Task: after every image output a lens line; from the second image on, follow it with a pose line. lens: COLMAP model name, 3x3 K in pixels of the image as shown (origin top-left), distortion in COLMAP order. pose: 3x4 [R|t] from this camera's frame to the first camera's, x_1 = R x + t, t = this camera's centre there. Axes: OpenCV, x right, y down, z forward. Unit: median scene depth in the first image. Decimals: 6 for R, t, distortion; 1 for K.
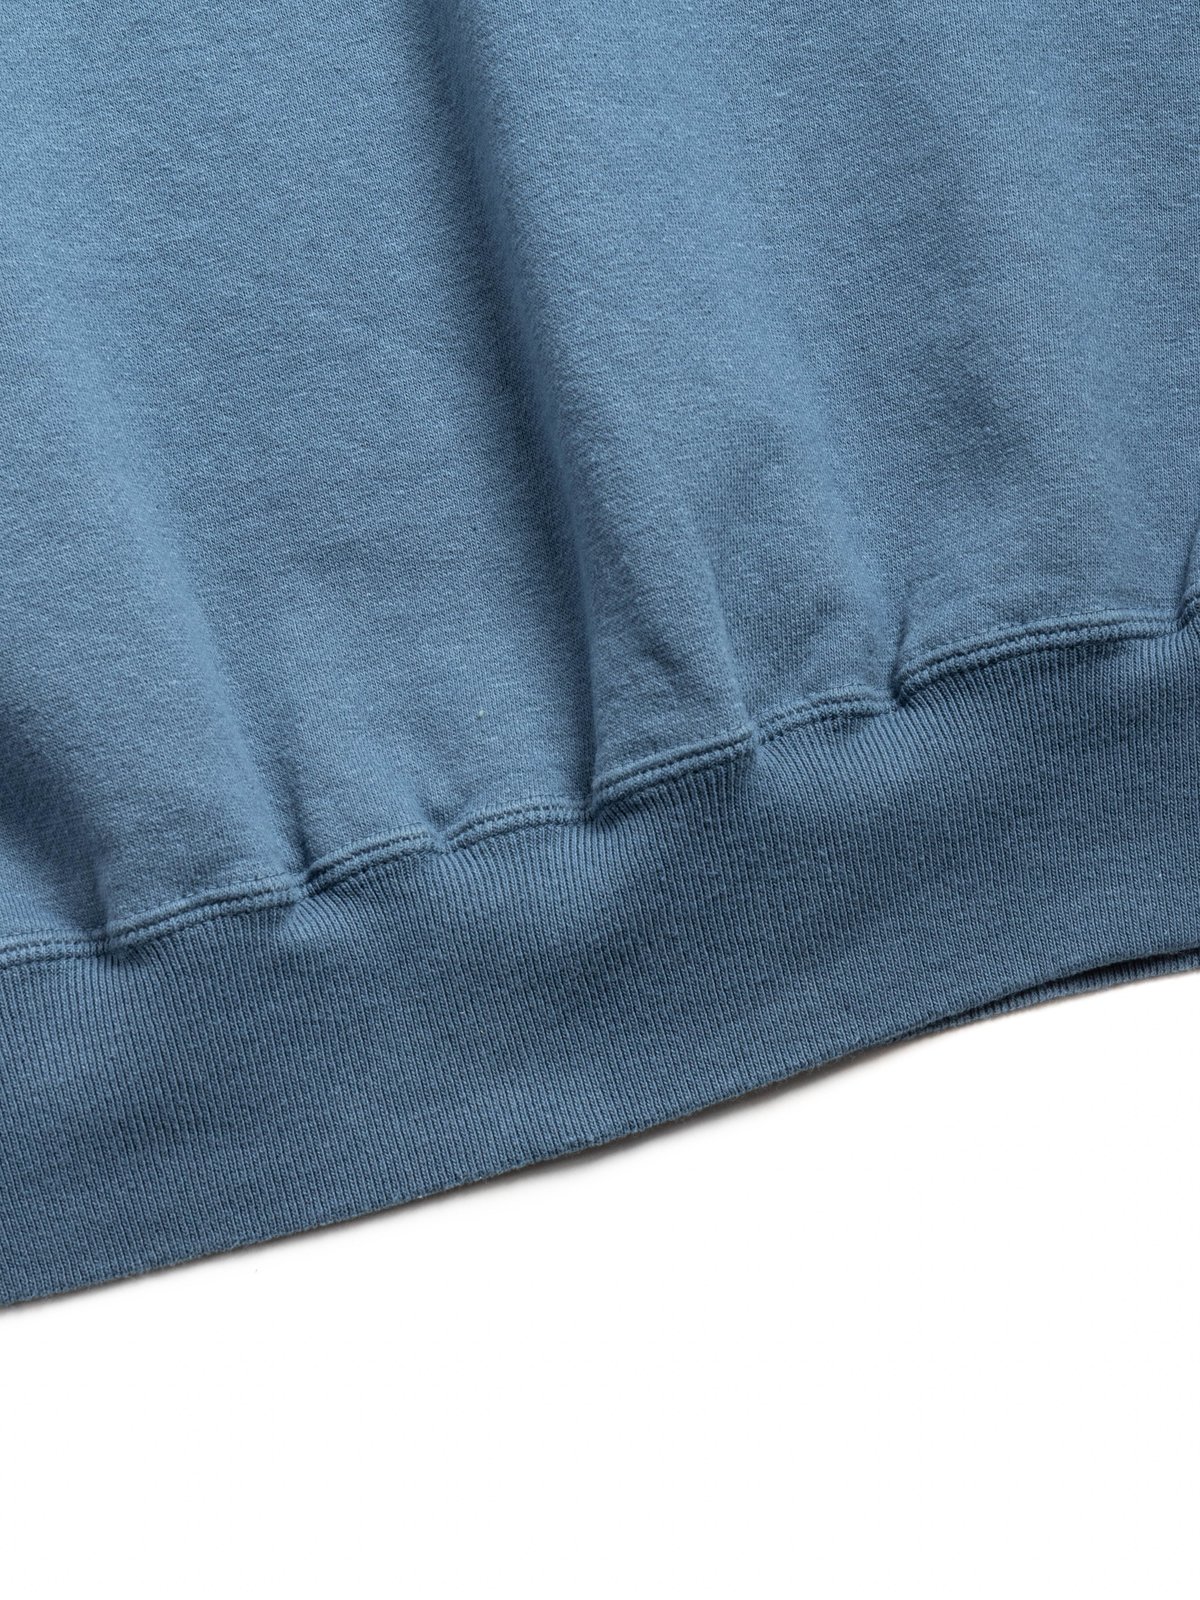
lens RADIAL K [[3829.9, 0, 600.0], [0, 3829.9, 800.0], [0, 0, 1]] dist [-0.031927, -0.092081]
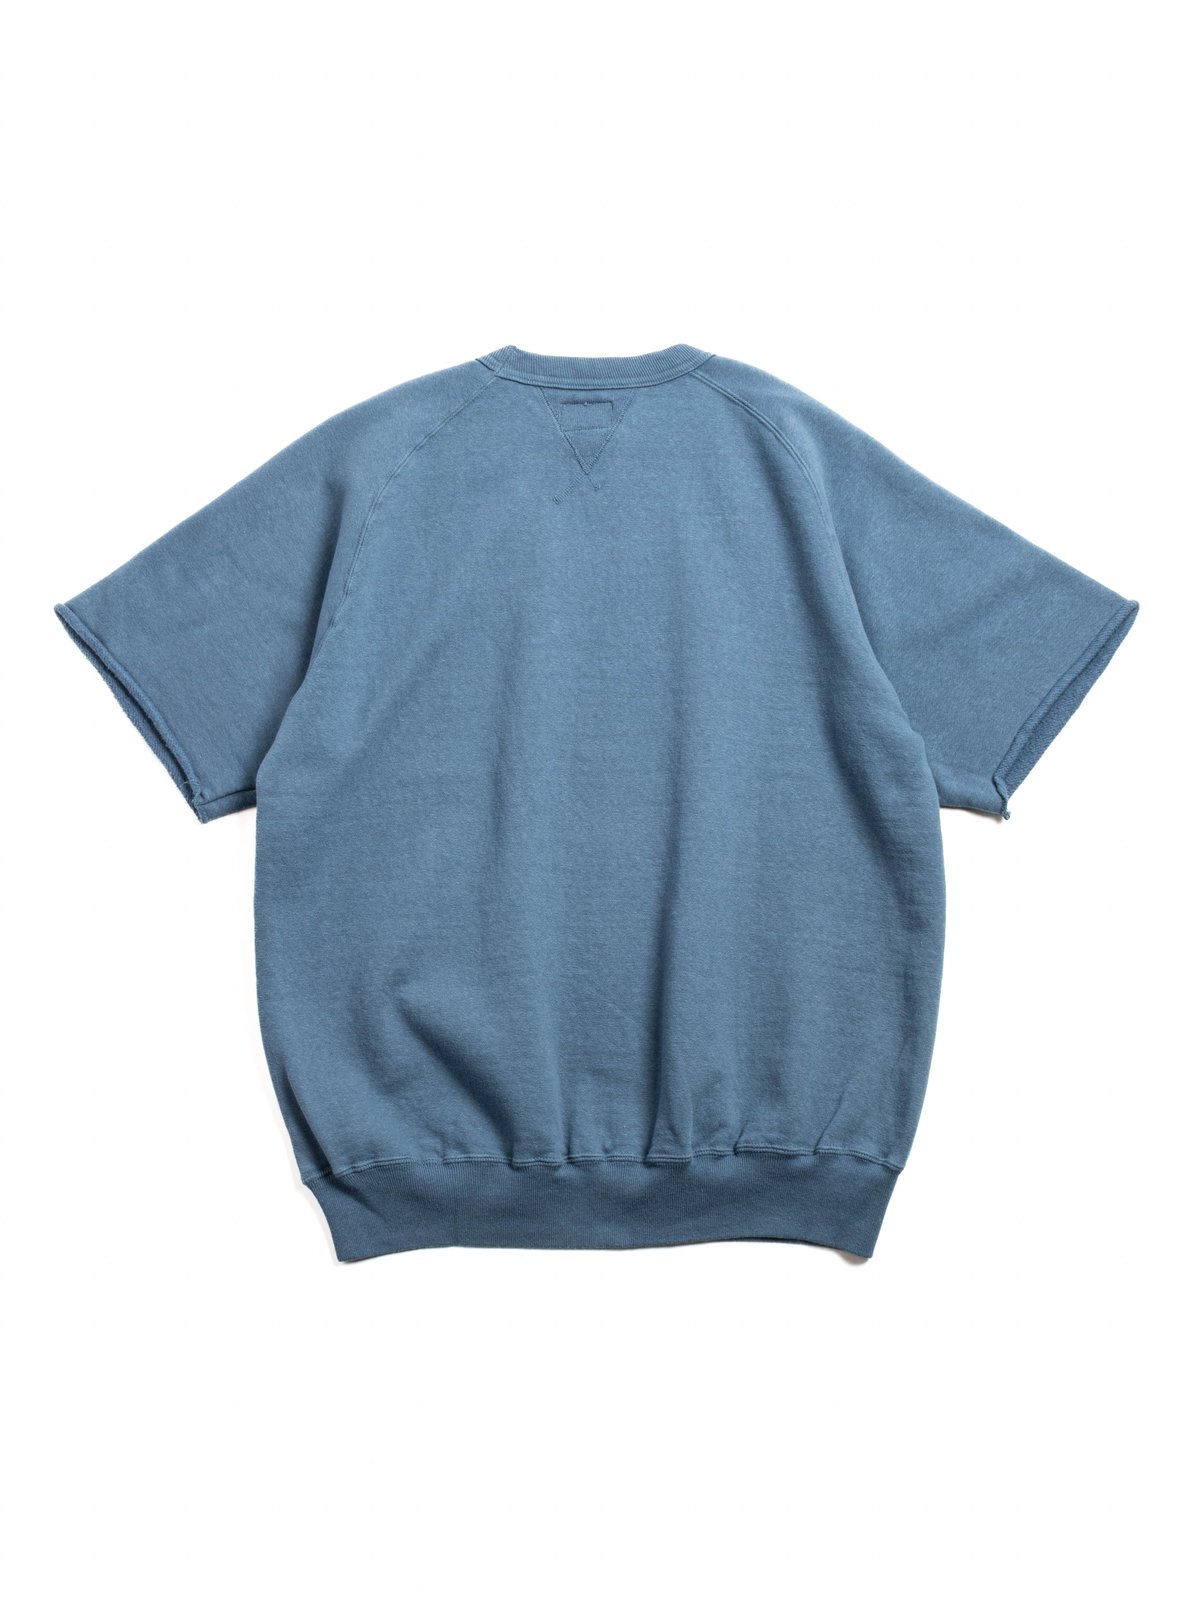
lens RADIAL K [[1766.1, 0, 600.0], [0, 1766.1, 800.0], [0, 0, 1]] dist [-0.152882, 0.001871]
pose [[0.962087, 0.256321, -0.093209, 0.023819], [-0.256285, 0.966520, 0.012561, -0.345265], [0.093307, 0.011804, 0.995567, -0.701570]]
